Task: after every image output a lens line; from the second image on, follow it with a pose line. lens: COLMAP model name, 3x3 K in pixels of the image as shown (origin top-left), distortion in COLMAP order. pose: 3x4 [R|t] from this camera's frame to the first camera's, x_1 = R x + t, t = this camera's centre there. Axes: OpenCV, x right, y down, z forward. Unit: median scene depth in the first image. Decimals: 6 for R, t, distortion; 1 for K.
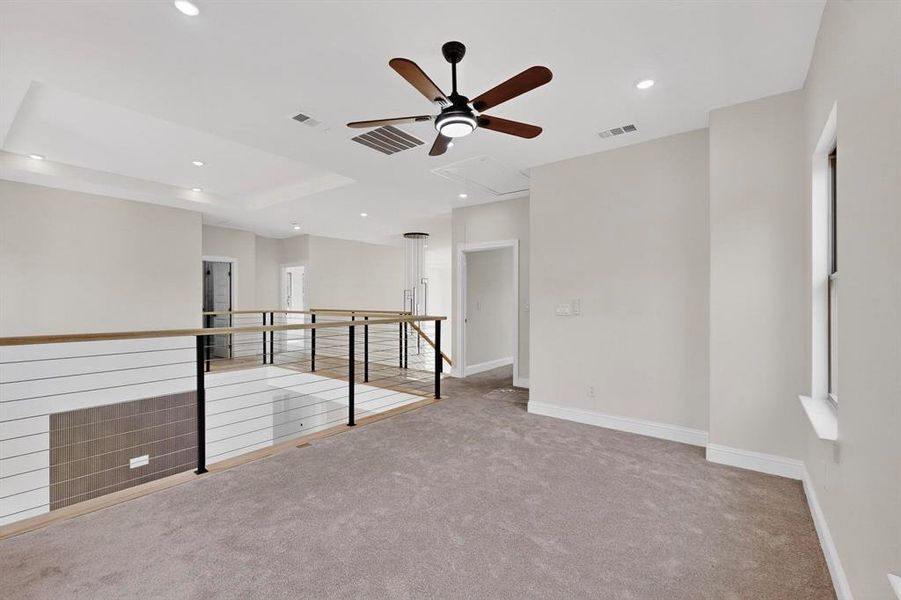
lens RADIAL K [[395.3, 0, 450.5], [0, 395.3, 300.0], [0, 0, 1]] dist [0.001574, -0.000182]
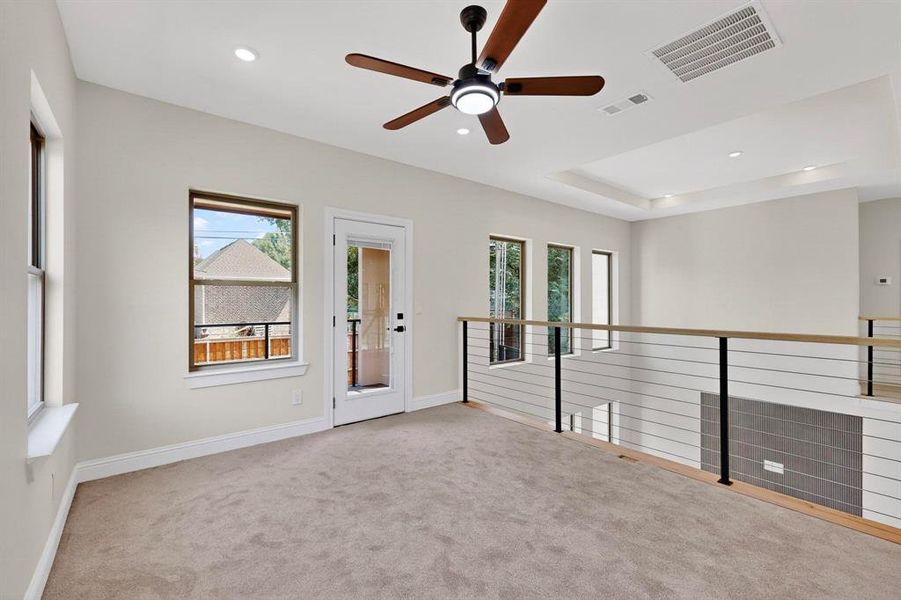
lens RADIAL K [[395.3, 0, 450.5], [0, 395.3, 300.0], [0, 0, 1]] dist [0.001574, -0.000182]
pose [[-0.244846, -0.003629, -0.969555, 0.528366], [0.001508, 0.999990, -0.004123, 0.002145], [0.969561, -0.002472, -0.244839, 0.701507]]
